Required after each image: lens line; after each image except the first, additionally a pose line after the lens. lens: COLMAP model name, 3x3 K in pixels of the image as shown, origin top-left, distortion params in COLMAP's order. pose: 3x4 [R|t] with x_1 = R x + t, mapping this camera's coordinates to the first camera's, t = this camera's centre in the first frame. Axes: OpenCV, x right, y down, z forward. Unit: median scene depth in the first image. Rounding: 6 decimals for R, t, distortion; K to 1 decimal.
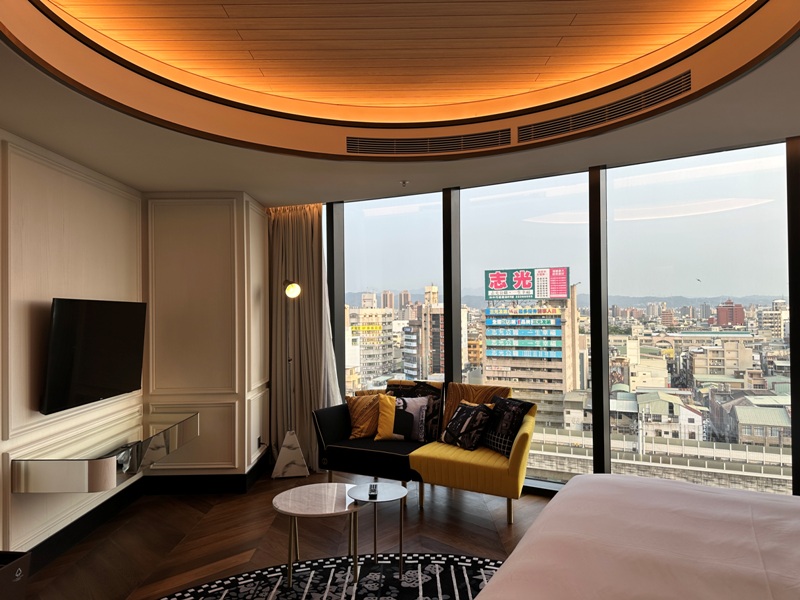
lens RADIAL K [[557.7, 0, 395.8], [0, 557.7, 299.2], [0, 0, 1]] dist [0.141409, -0.212469]
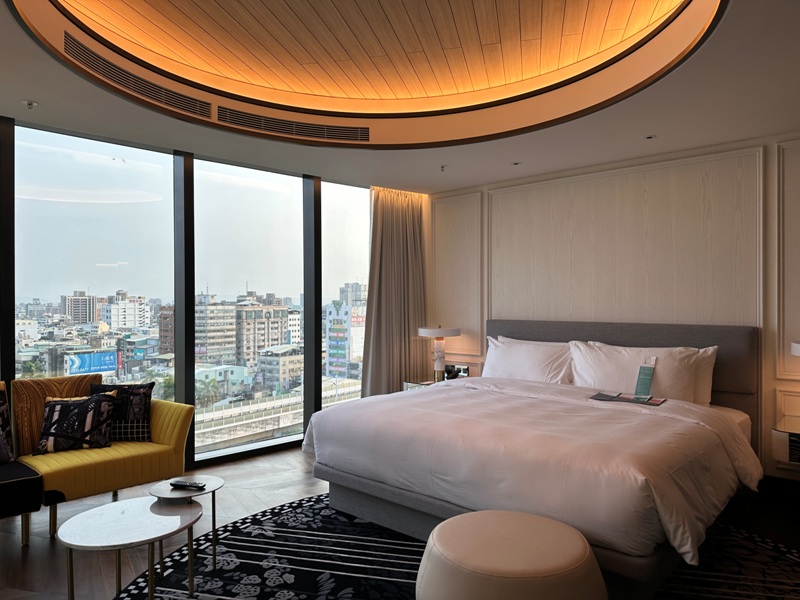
lens RADIAL K [[557.7, 0, 395.8], [0, 557.7, 299.2], [0, 0, 1]] dist [0.141409, -0.212469]
pose [[0.236382, 0.015322, 0.971539, -0.605864], [-0.018352, 0.999768, -0.011302, 0.046065], [-0.971487, -0.015158, 0.236608, 0.373190]]
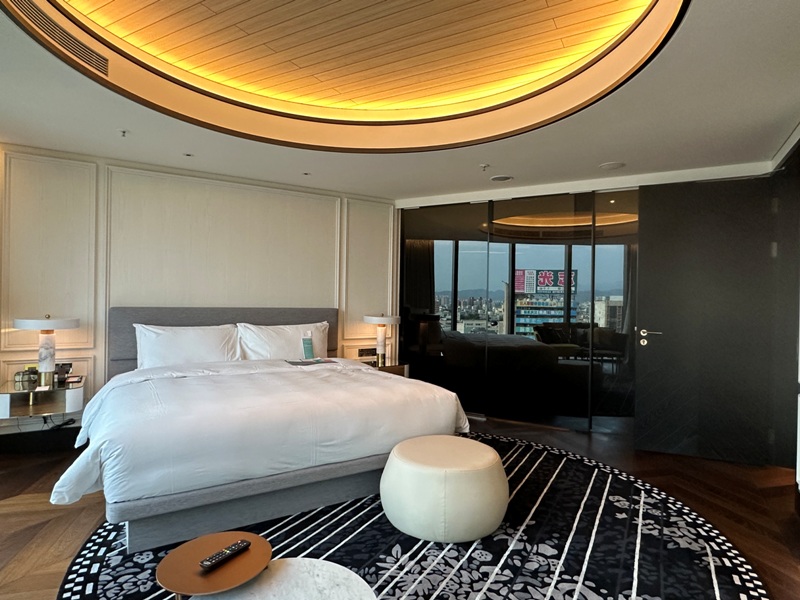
lens RADIAL K [[462.9, 0, 393.0], [0, 462.9, 300.1], [0, 0, 1]] dist [-0.001839, -0.001517]
pose [[-0.867167, -0.004847, 0.497994, -0.308243], [-0.015672, 0.999723, -0.017560, 0.066377], [-0.497771, -0.023032, -0.867003, 1.001534]]
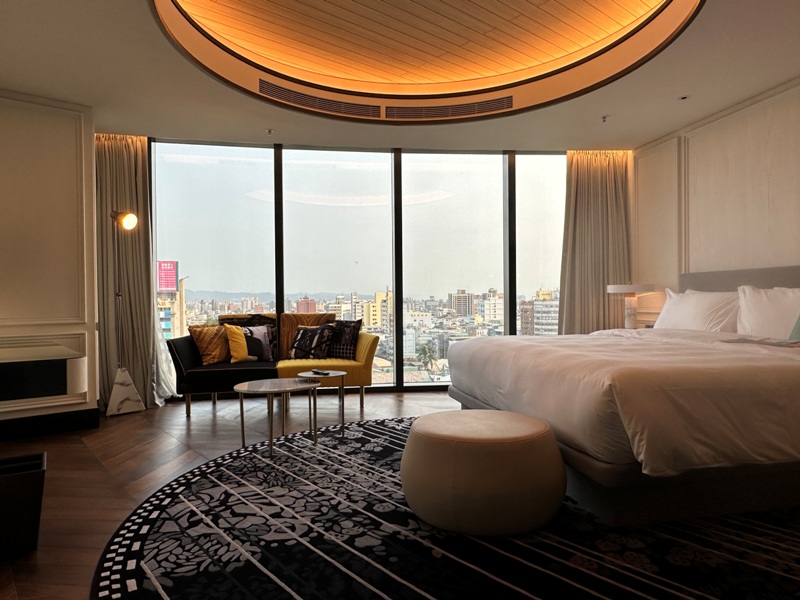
lens RADIAL K [[523.1, 0, 393.1], [0, 523.1, 301.4], [0, 0, 1]] dist [0.010132, 0.004018]
pose [[0.767301, 0.002303, 0.641283, -0.489268], [-0.011238, 0.999888, 0.009855, 0.127448], [-0.641189, -0.014768, 0.767241, 0.019360]]
